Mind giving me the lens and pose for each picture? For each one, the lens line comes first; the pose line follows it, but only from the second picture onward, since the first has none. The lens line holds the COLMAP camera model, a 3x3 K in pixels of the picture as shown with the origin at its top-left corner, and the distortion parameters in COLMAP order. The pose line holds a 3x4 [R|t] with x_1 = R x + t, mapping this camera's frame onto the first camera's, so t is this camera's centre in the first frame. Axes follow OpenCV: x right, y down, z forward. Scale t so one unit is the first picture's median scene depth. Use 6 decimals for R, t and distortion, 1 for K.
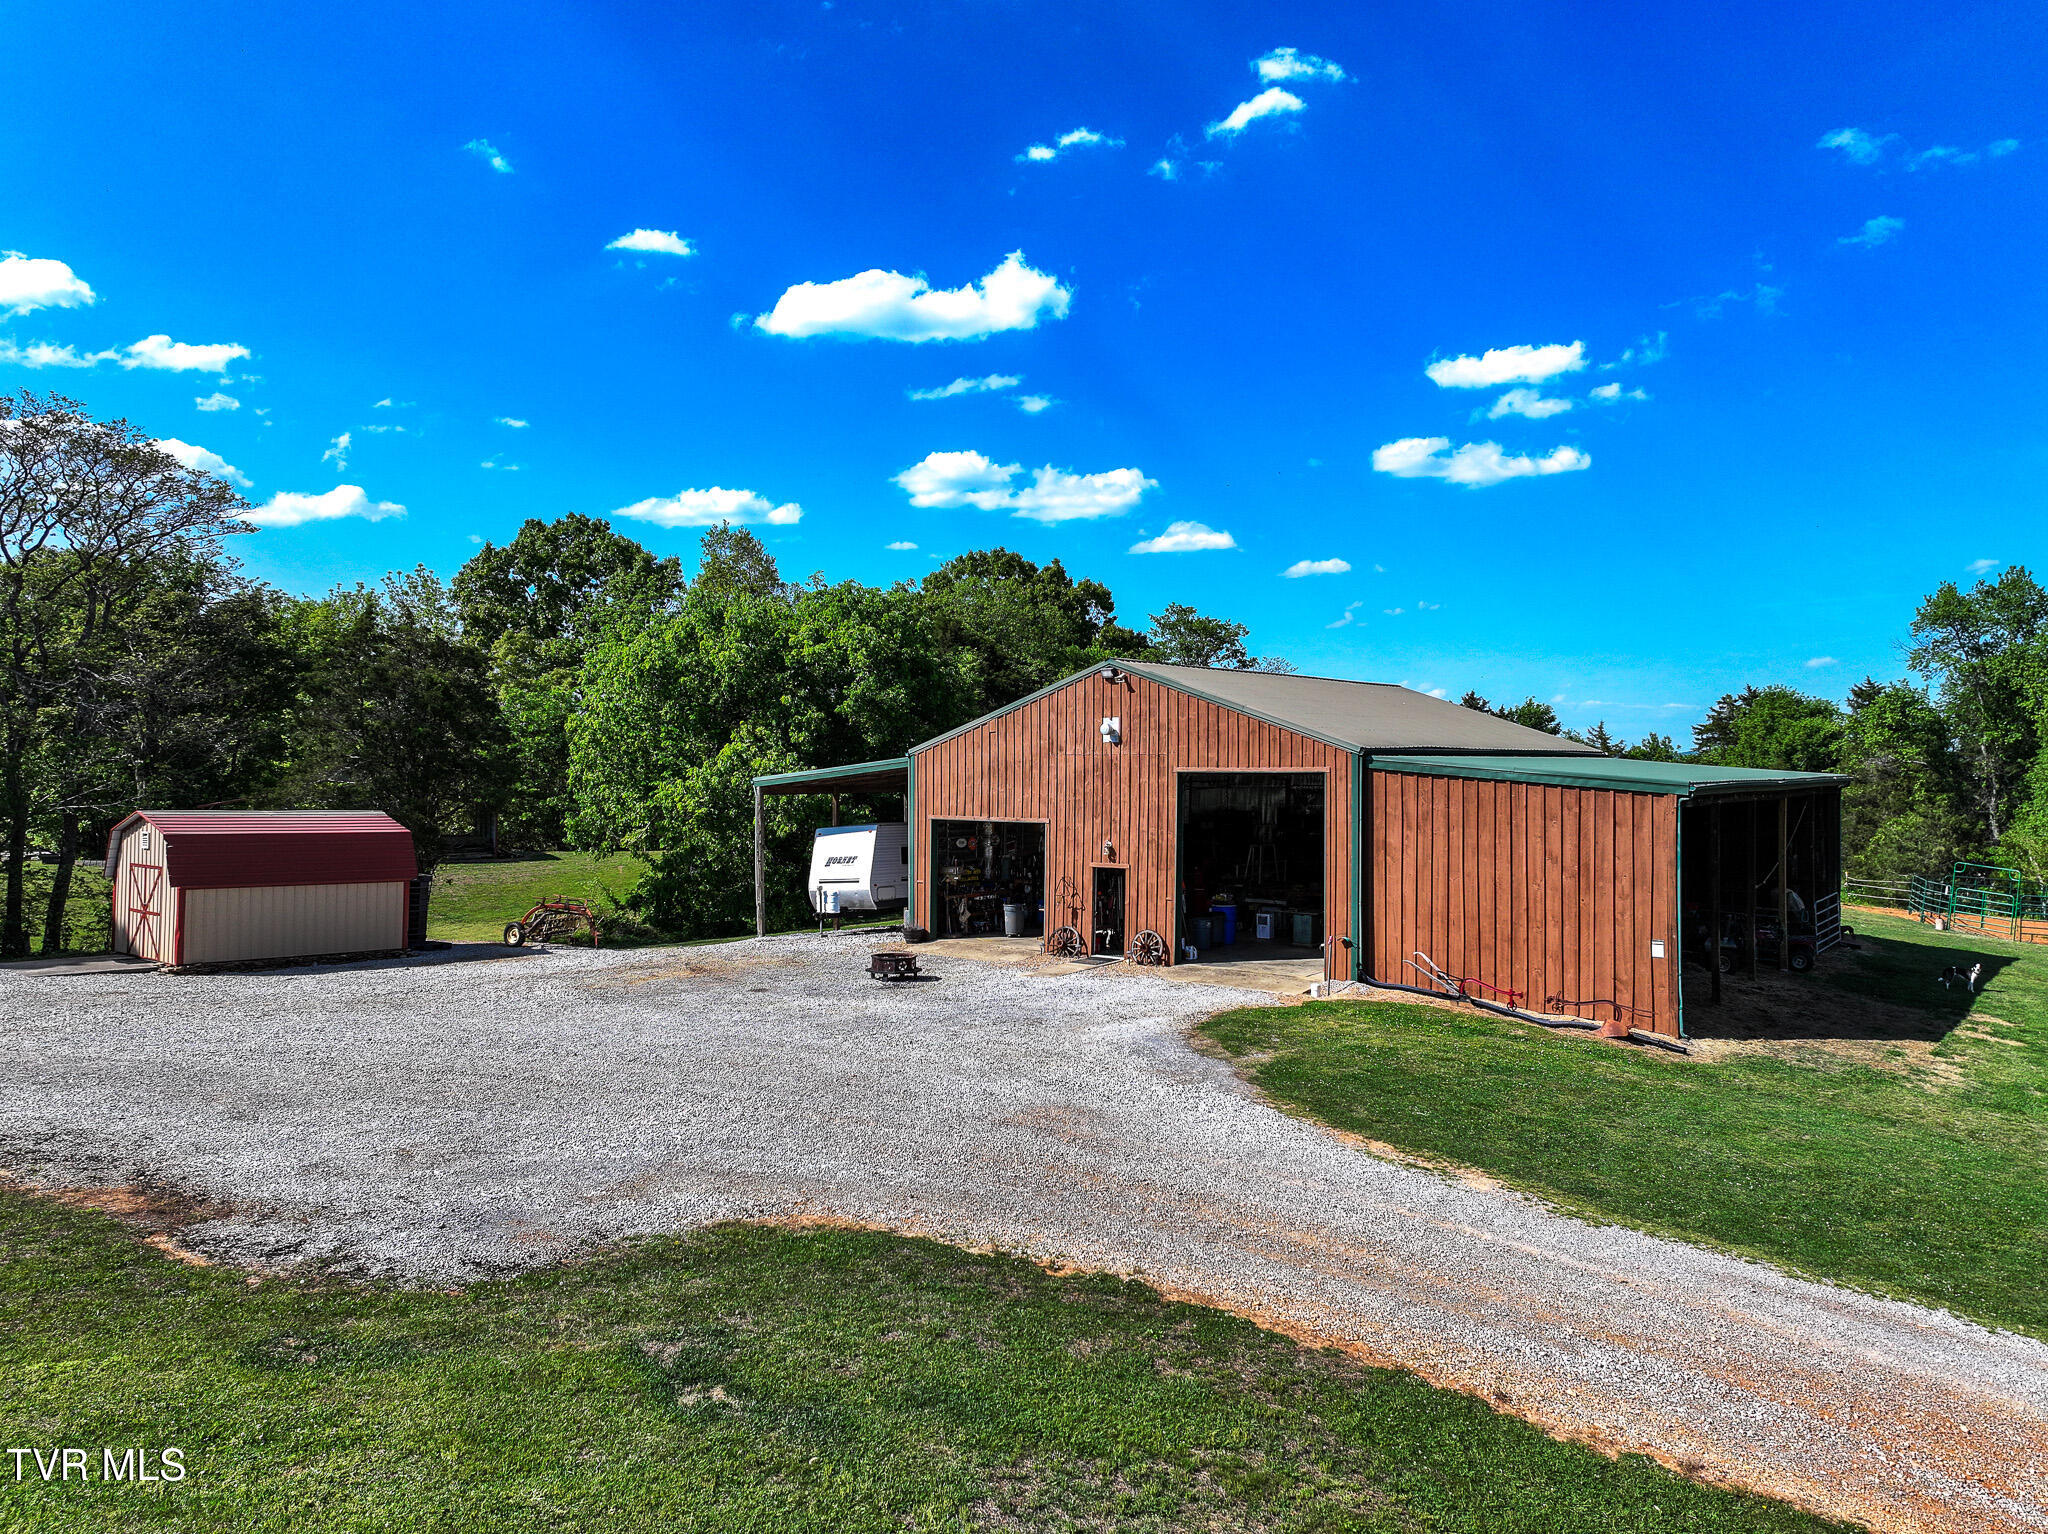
lens RADIAL K [[1384.7, 0, 1018.6], [0, 1384.7, 758.7], [0, 0, 1]] dist [-0.012253, -0.001012]
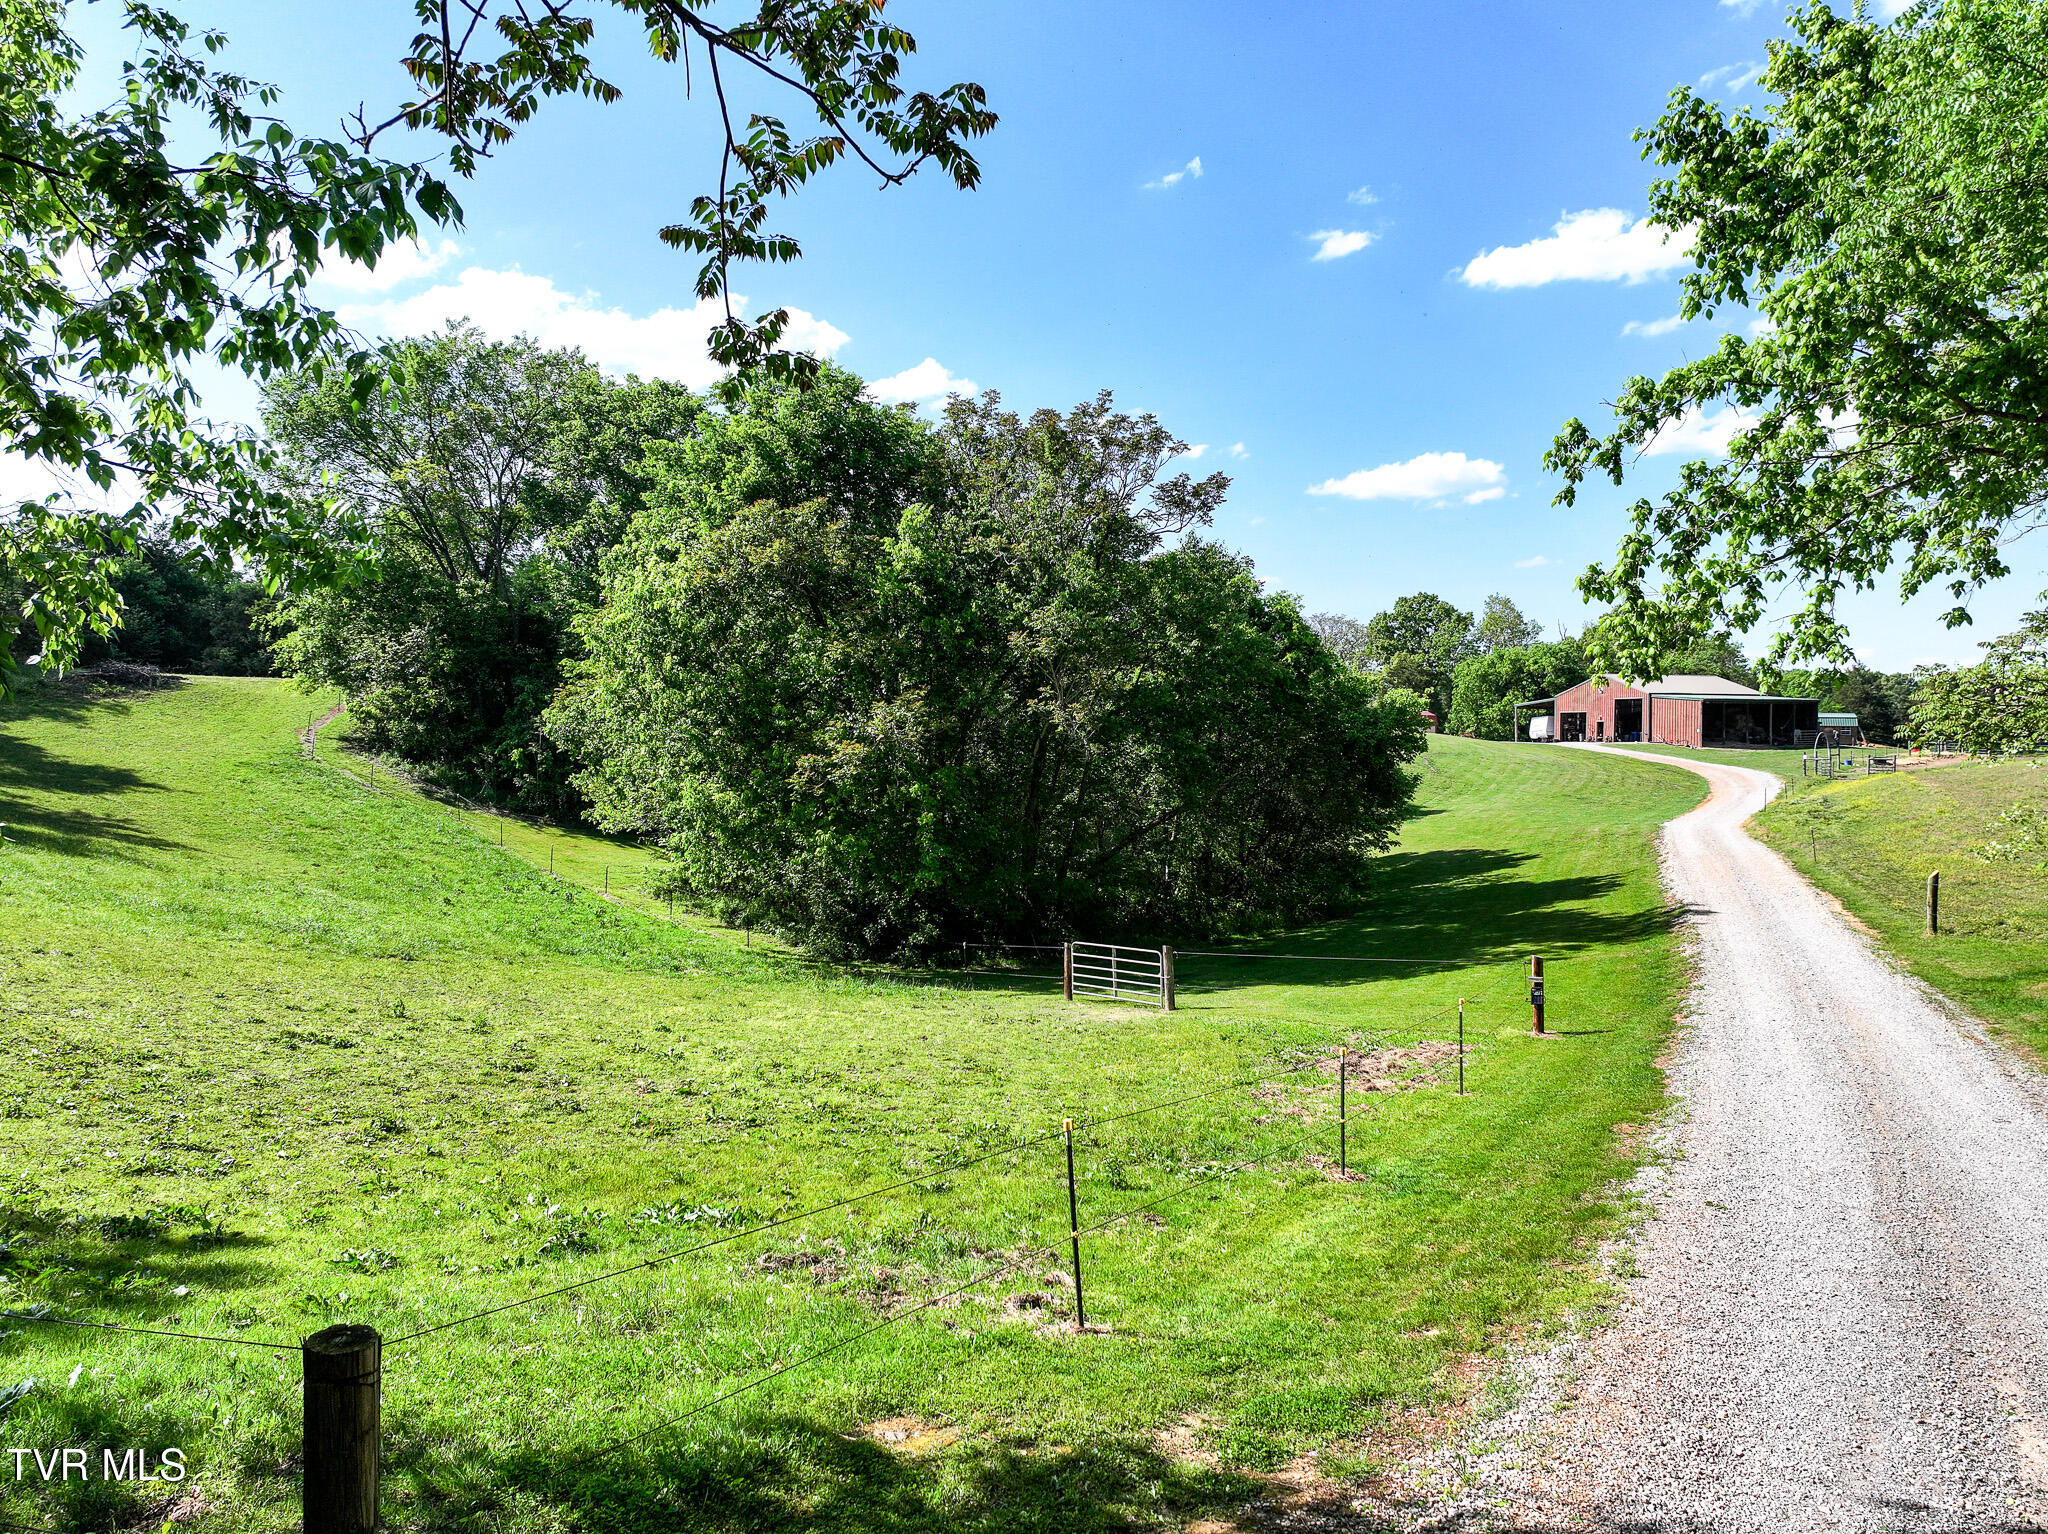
lens RADIAL K [[1425.9, 0, 1030.0], [0, 1425.9, 757.6], [0, 0, 1]] dist [0.006295, 0.007156]
pose [[0.873179, 0.005015, -0.487374, 0.458047], [0.003179, 0.999867, 0.015984, 0.076125], [0.487389, -0.015506, 0.873047, -2.523992]]
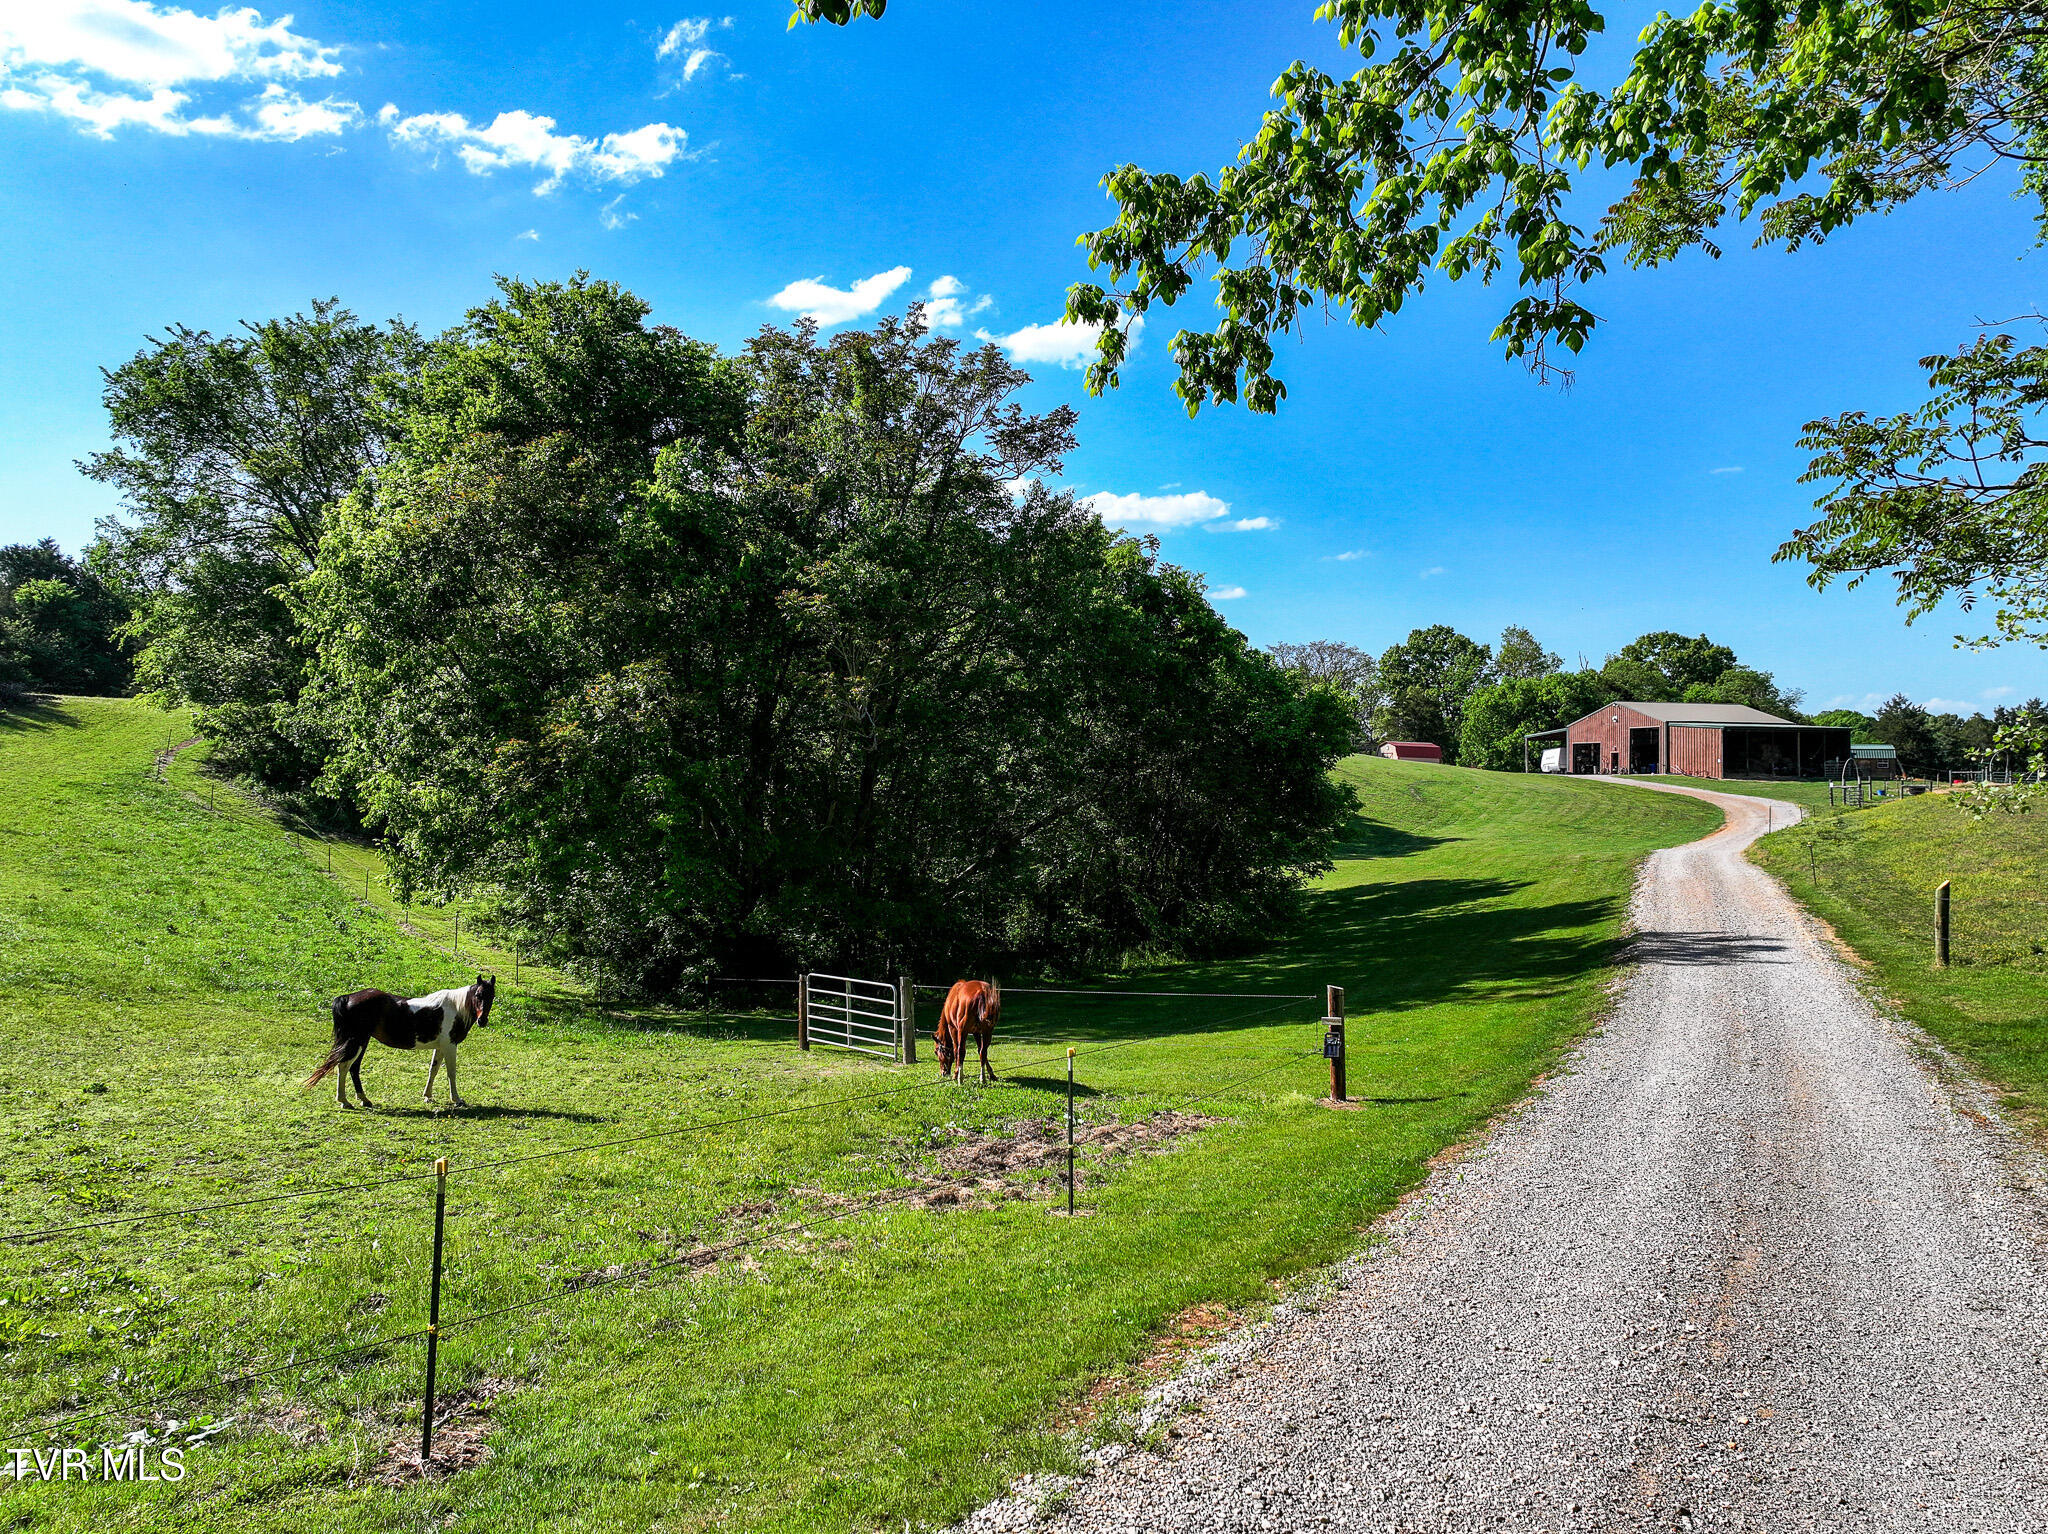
lens RADIAL K [[1425.9, 0, 1030.1], [0, 1425.9, 774.4], [0, 0, 1]] dist [0.006295, 0.007156]
pose [[0.860377, -0.006799, -0.509613, 0.482922], [0.004393, 0.999973, -0.005925, 0.106637], [0.509640, 0.002859, 0.860383, -2.321651]]
